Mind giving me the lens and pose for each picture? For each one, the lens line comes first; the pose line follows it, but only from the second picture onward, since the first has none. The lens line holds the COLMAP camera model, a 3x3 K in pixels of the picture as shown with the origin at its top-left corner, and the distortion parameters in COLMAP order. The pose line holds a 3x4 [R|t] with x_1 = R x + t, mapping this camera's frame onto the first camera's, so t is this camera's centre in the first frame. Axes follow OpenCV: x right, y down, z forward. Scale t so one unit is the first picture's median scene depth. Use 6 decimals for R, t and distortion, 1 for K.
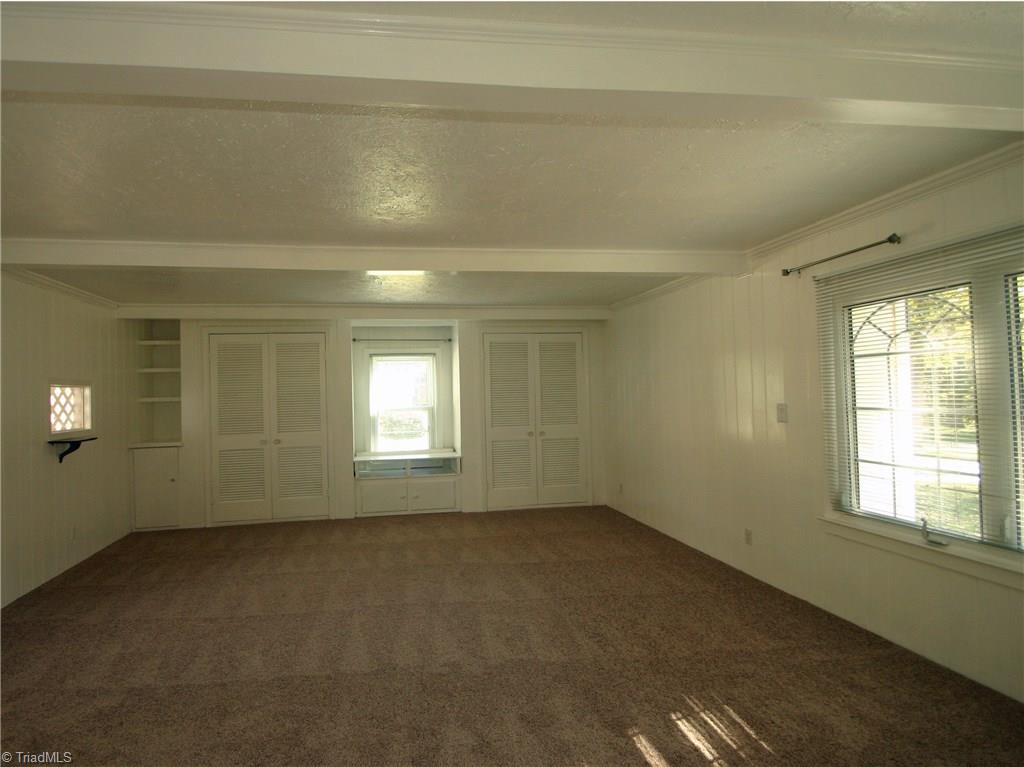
lens RADIAL K [[538.4, 0, 546.7], [0, 538.4, 388.1], [0, 0, 1]] dist [0.005037, -0.009918]
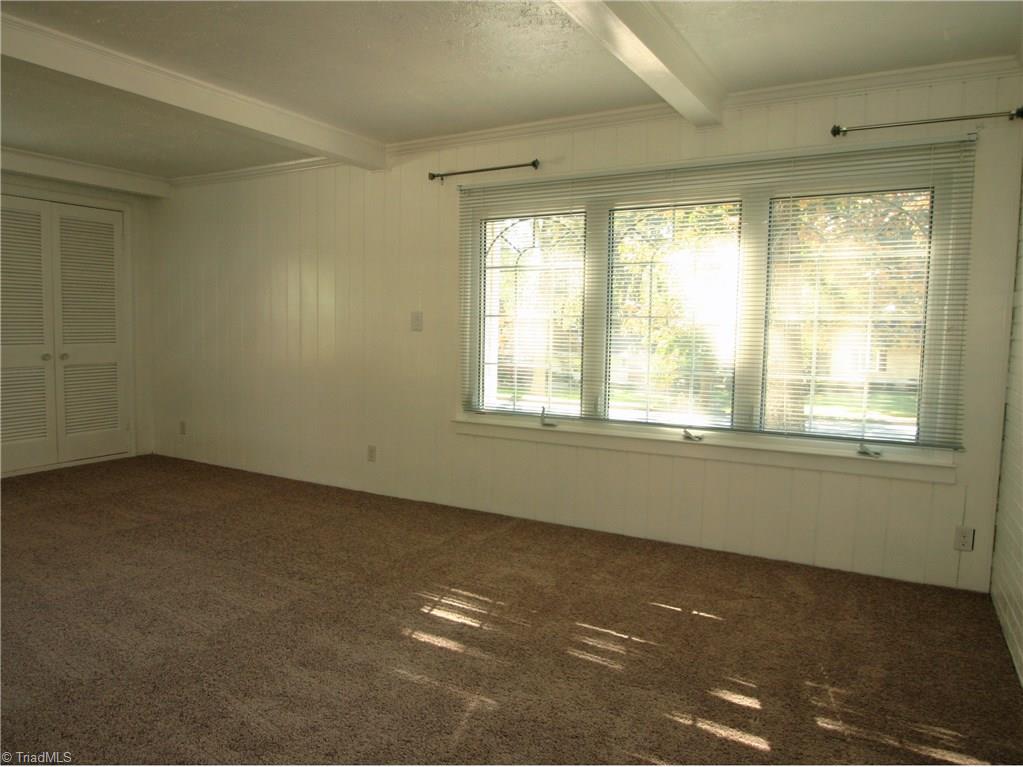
lens RADIAL K [[654.0, 0, 511.5], [0, 654.0, 383.5], [0, 0, 1]] dist [0.003379, 0.002124]
pose [[0.669884, -0.058178, 0.740183, -0.387936], [-0.018877, 0.995268, 0.095312, 0.047886], [-0.742226, -0.077821, 0.665616, 0.070108]]
